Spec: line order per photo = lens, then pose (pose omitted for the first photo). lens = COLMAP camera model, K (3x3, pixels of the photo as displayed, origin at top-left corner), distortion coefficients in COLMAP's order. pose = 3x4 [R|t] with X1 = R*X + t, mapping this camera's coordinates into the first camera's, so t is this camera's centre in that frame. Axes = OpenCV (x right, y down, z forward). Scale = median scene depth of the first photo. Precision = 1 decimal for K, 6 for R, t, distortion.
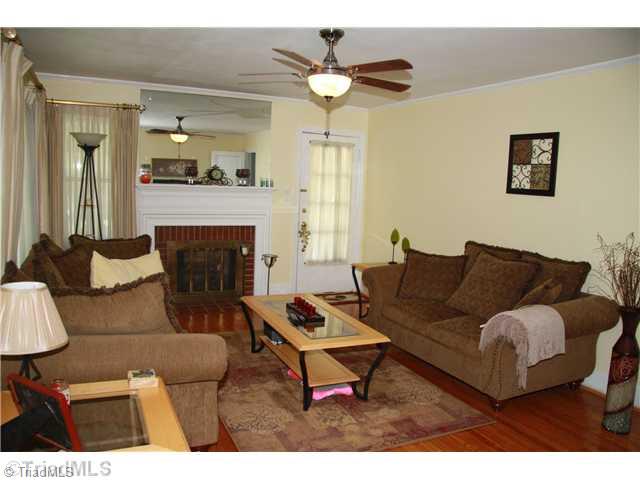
lens RADIAL K [[493.5, 0, 317.9], [0, 493.5, 240.6], [0, 0, 1]] dist [-0.116734, 0.018162]
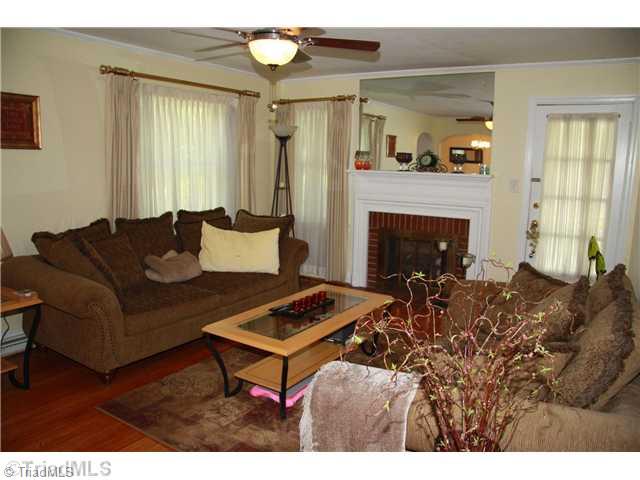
lens RADIAL K [[493.5, 0, 319.3], [0, 493.5, 240.9], [0, 0, 1]] dist [-0.116734, 0.018162]
pose [[0.548613, 0.105675, -0.829371, 0.446279], [-0.097480, 0.993299, 0.062080, -0.020752], [0.830374, 0.046789, 0.555238, 0.315685]]
